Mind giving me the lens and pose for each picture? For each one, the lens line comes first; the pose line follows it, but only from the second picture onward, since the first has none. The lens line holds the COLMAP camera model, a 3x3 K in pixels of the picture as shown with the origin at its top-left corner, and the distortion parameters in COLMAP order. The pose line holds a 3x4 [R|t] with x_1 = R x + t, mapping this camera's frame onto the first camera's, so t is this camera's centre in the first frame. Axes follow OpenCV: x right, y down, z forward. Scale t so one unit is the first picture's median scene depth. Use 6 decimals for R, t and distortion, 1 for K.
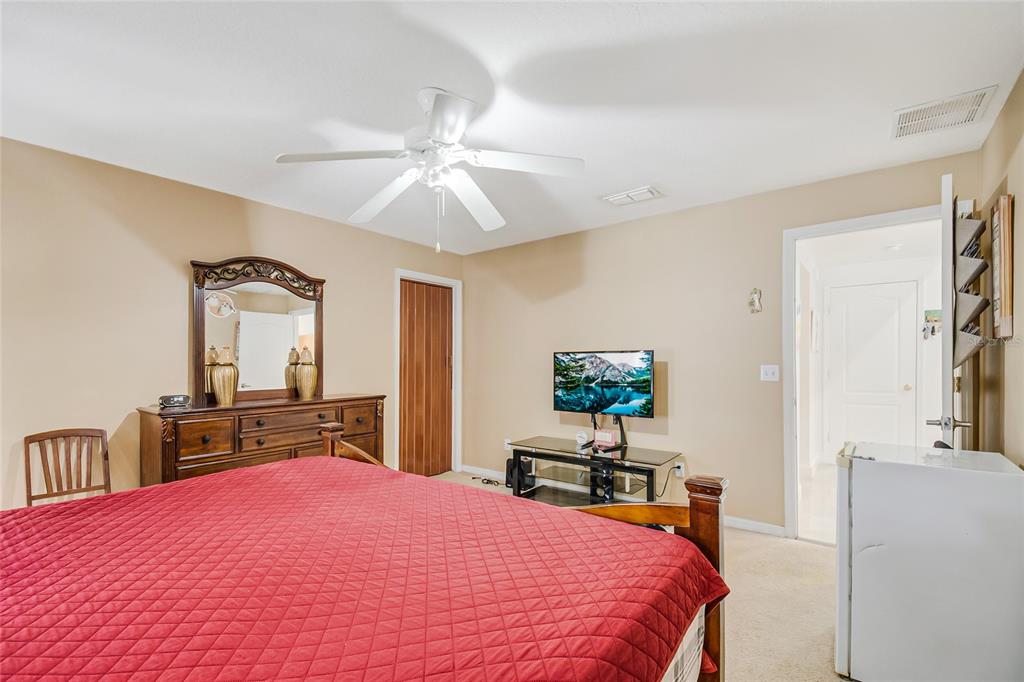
lens RADIAL K [[458.4, 0, 517.6], [0, 458.4, 347.9], [0, 0, 1]] dist [0.027270, -0.030526]
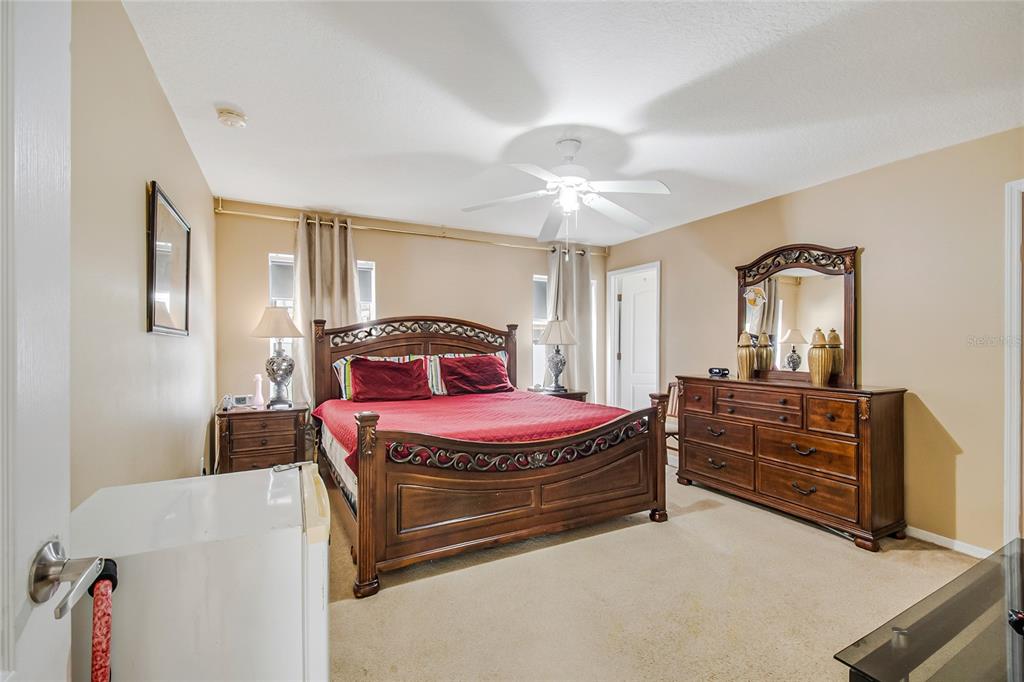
lens RADIAL K [[458.4, 0, 517.6], [0, 458.4, 347.9], [0, 0, 1]] dist [0.027270, -0.030526]
pose [[-0.394880, 0.012241, -0.918651, 0.659183], [0.018349, 0.999817, 0.005435, 0.020906], [0.918549, -0.014710, -0.395033, 0.837576]]
